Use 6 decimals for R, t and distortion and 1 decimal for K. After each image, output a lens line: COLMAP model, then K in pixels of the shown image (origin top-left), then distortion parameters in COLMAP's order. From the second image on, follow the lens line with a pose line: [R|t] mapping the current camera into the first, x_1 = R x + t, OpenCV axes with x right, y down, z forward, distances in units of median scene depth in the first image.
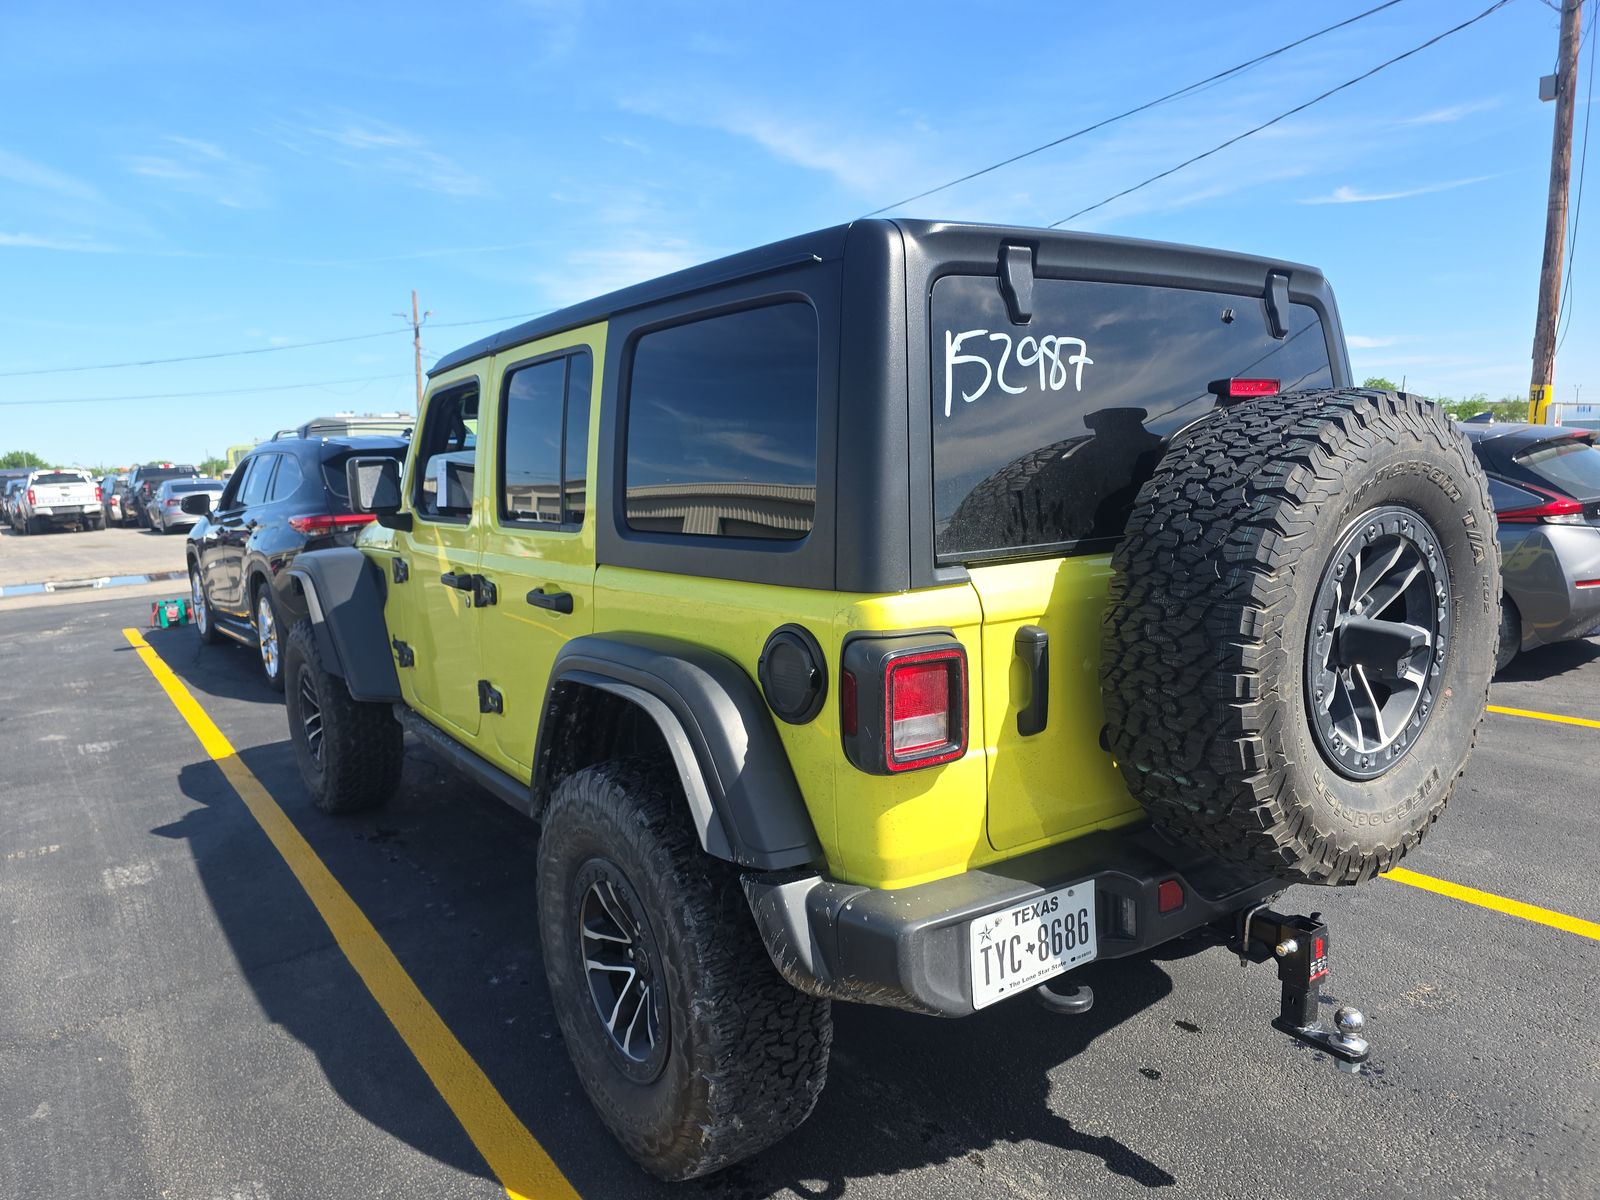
lens RADIAL K [[1085.6, 0, 772.0], [0, 1085.6, 598.7], [0, 0, 1]] dist [0.039061, -0.002525]
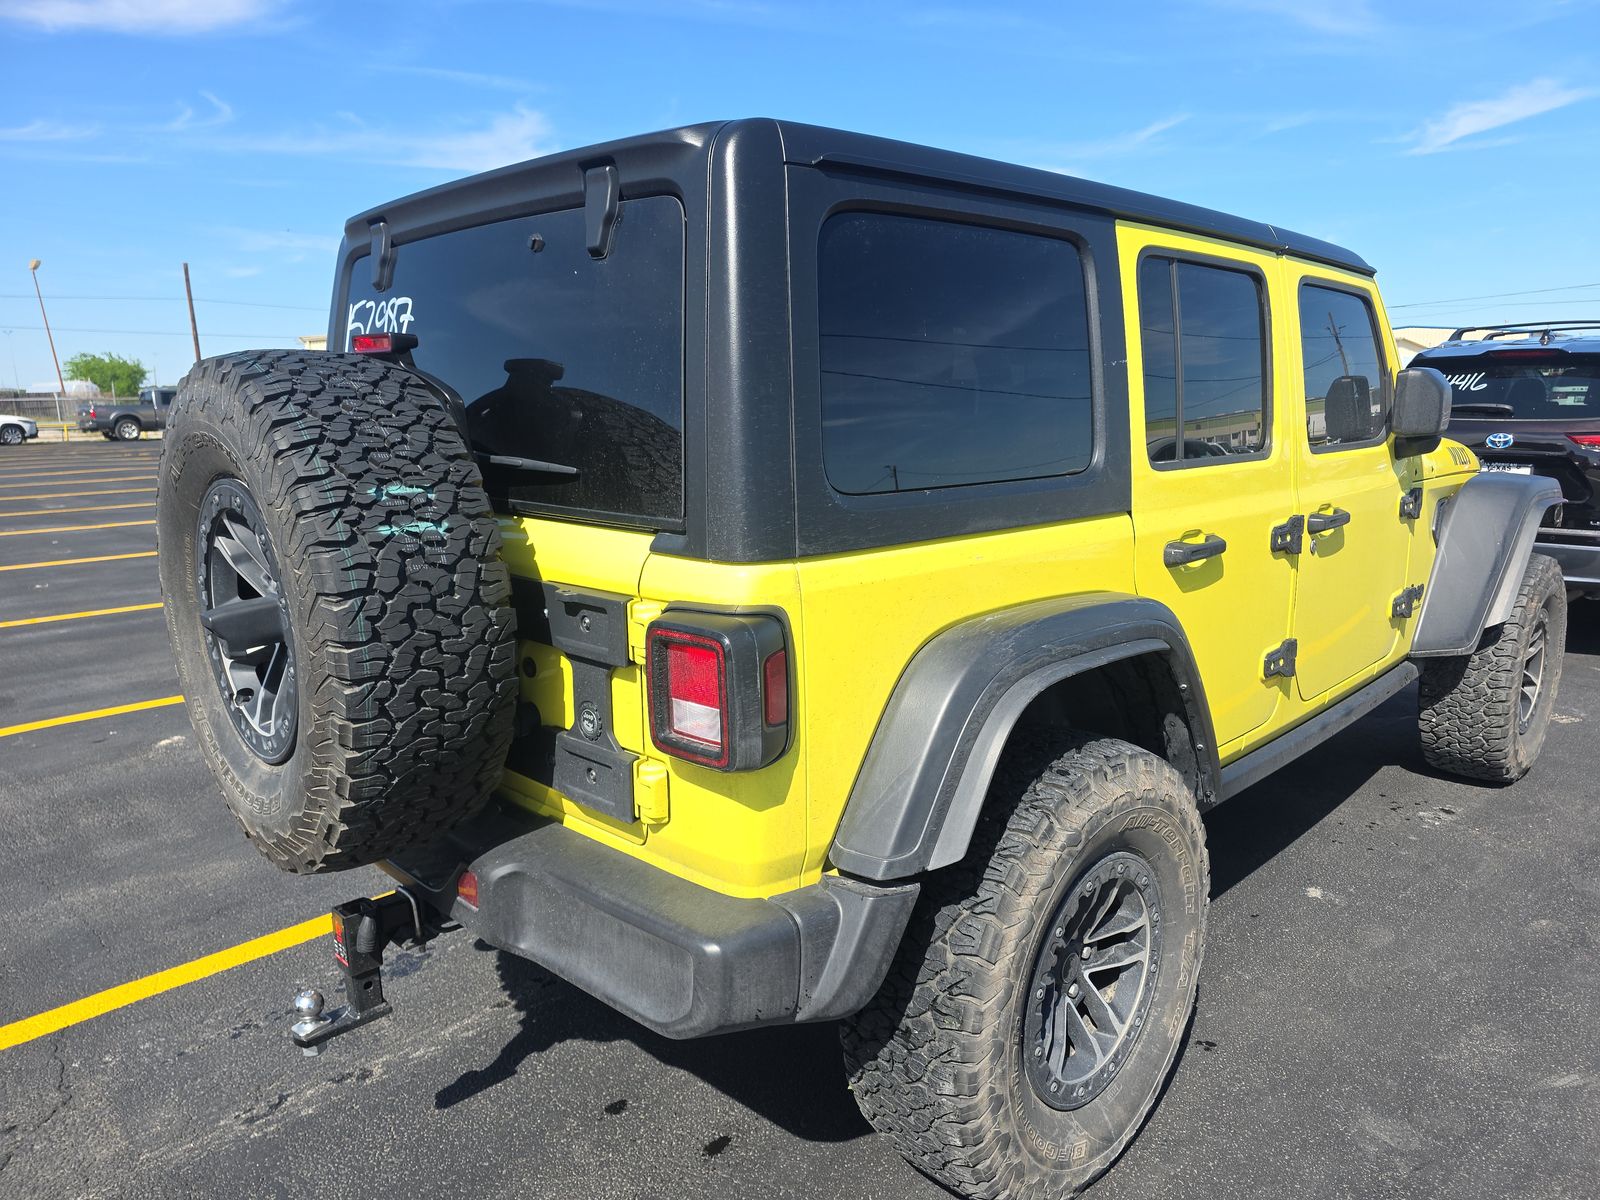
lens RADIAL K [[1078.2, 0, 799.0], [0, 1078.2, 569.5], [0, 0, 1]] dist [0.032680, -0.003239]
pose [[0.169845, 0.205048, -0.963902, 1.510501], [-0.115792, 0.975491, 0.187110, -0.233687], [0.978644, 0.079833, 0.189425, 1.260665]]
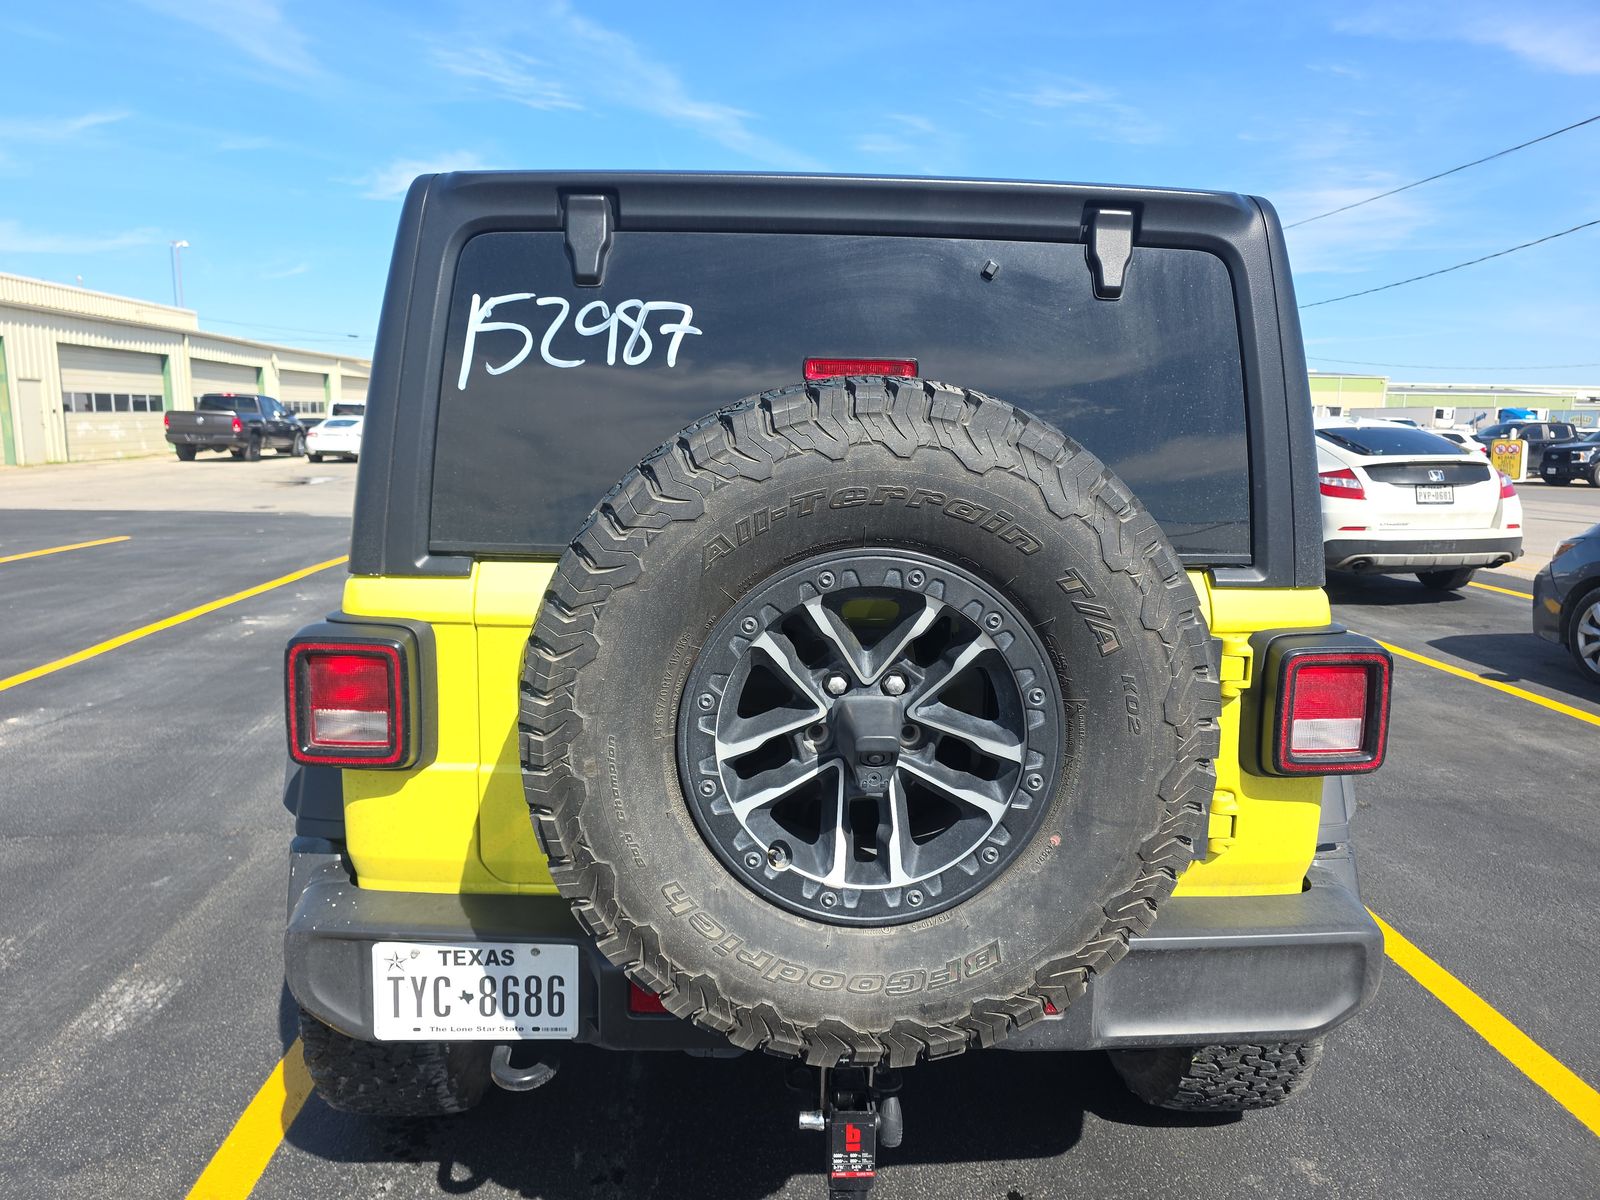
lens RADIAL K [[1078.2, 0, 799.0], [0, 1078.2, 569.5], [0, 0, 1]] dist [0.032680, -0.003239]
pose [[0.836045, 0.128739, -0.533344, 0.859887], [-0.122064, 0.991363, 0.047953, -0.093926], [0.534911, 0.025012, 0.844538, 0.383503]]
